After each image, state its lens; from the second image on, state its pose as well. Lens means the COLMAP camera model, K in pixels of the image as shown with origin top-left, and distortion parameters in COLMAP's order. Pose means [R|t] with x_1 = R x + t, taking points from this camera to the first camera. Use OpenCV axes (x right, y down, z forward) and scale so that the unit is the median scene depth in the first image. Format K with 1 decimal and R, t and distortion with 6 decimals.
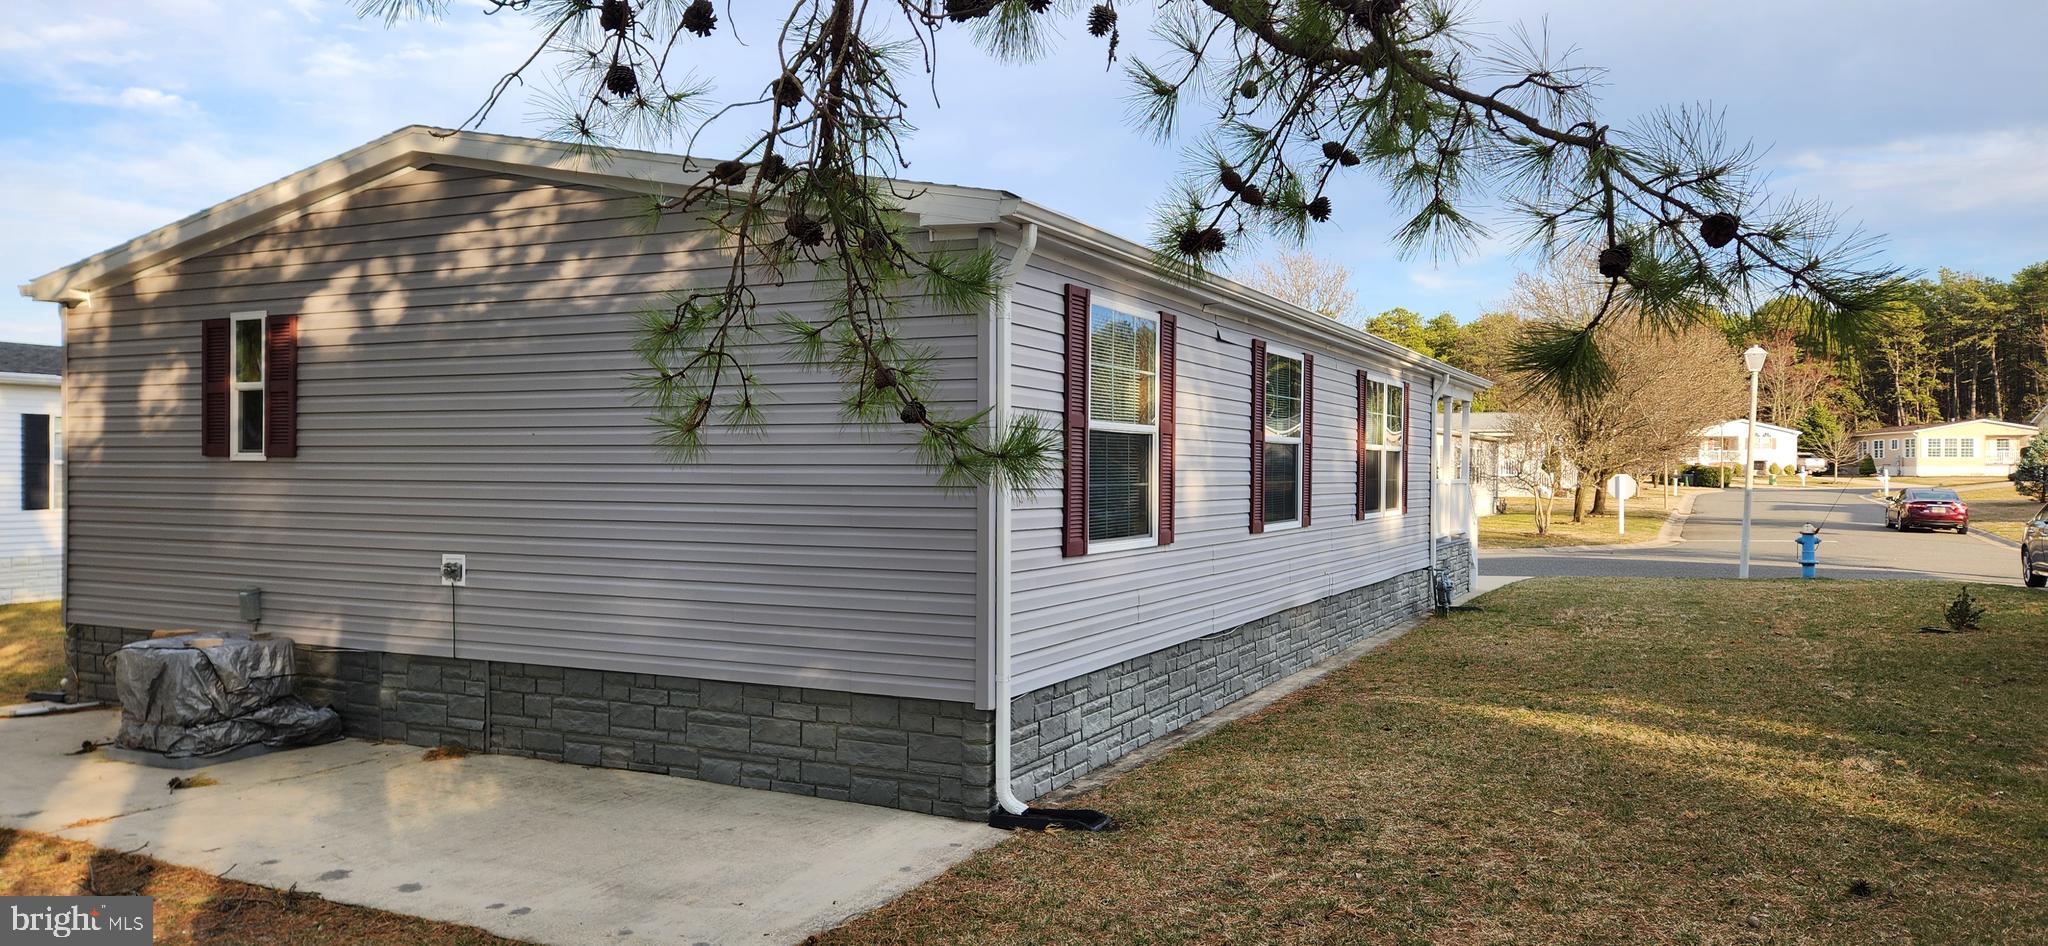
lens RADIAL K [[1359.2, 0, 1027.7], [0, 1359.2, 479.5], [0, 0, 1]] dist [0.082403, -0.073183]
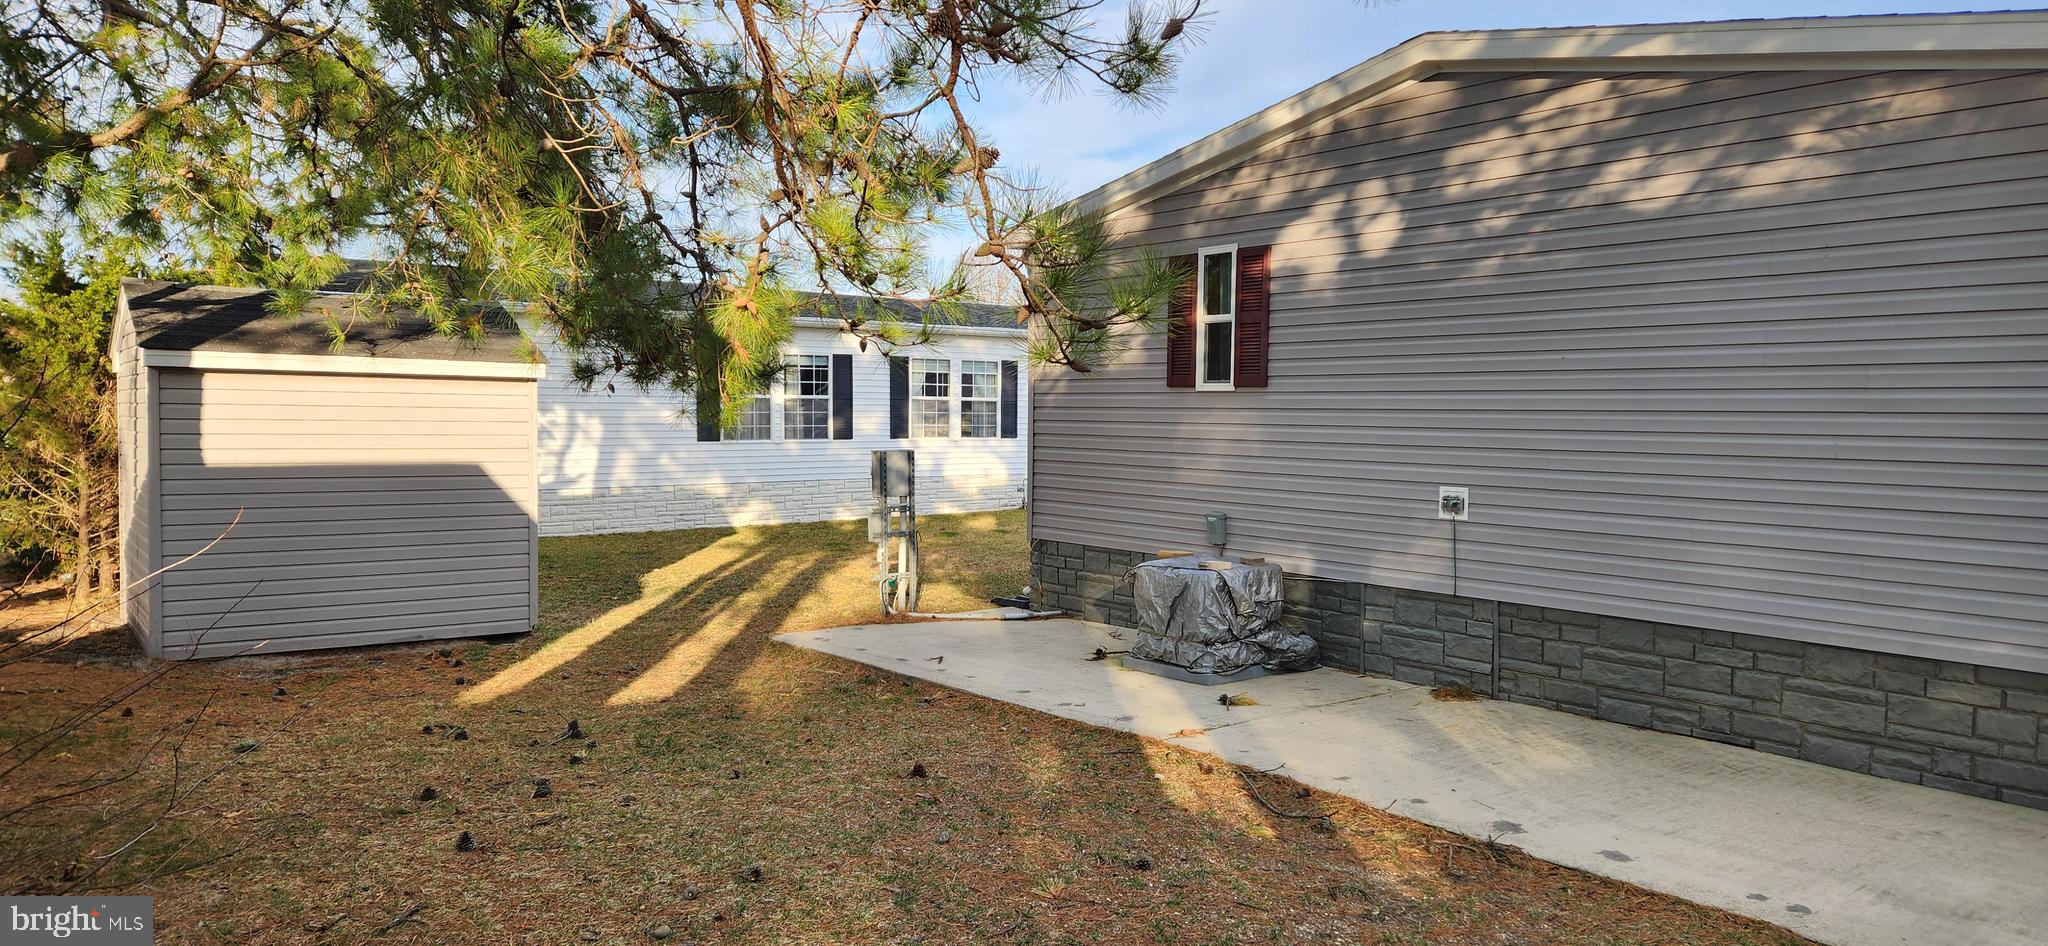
lens RADIAL K [[1359.2, 0, 1035.7], [0, 1359.2, 473.9], [0, 0, 1]] dist [0.082403, -0.073183]
pose [[0.904325, 0.022424, -0.426255, -0.275724], [-0.004909, 0.999100, 0.042143, 0.007005], [0.426817, -0.036018, 0.903621, 0.022152]]
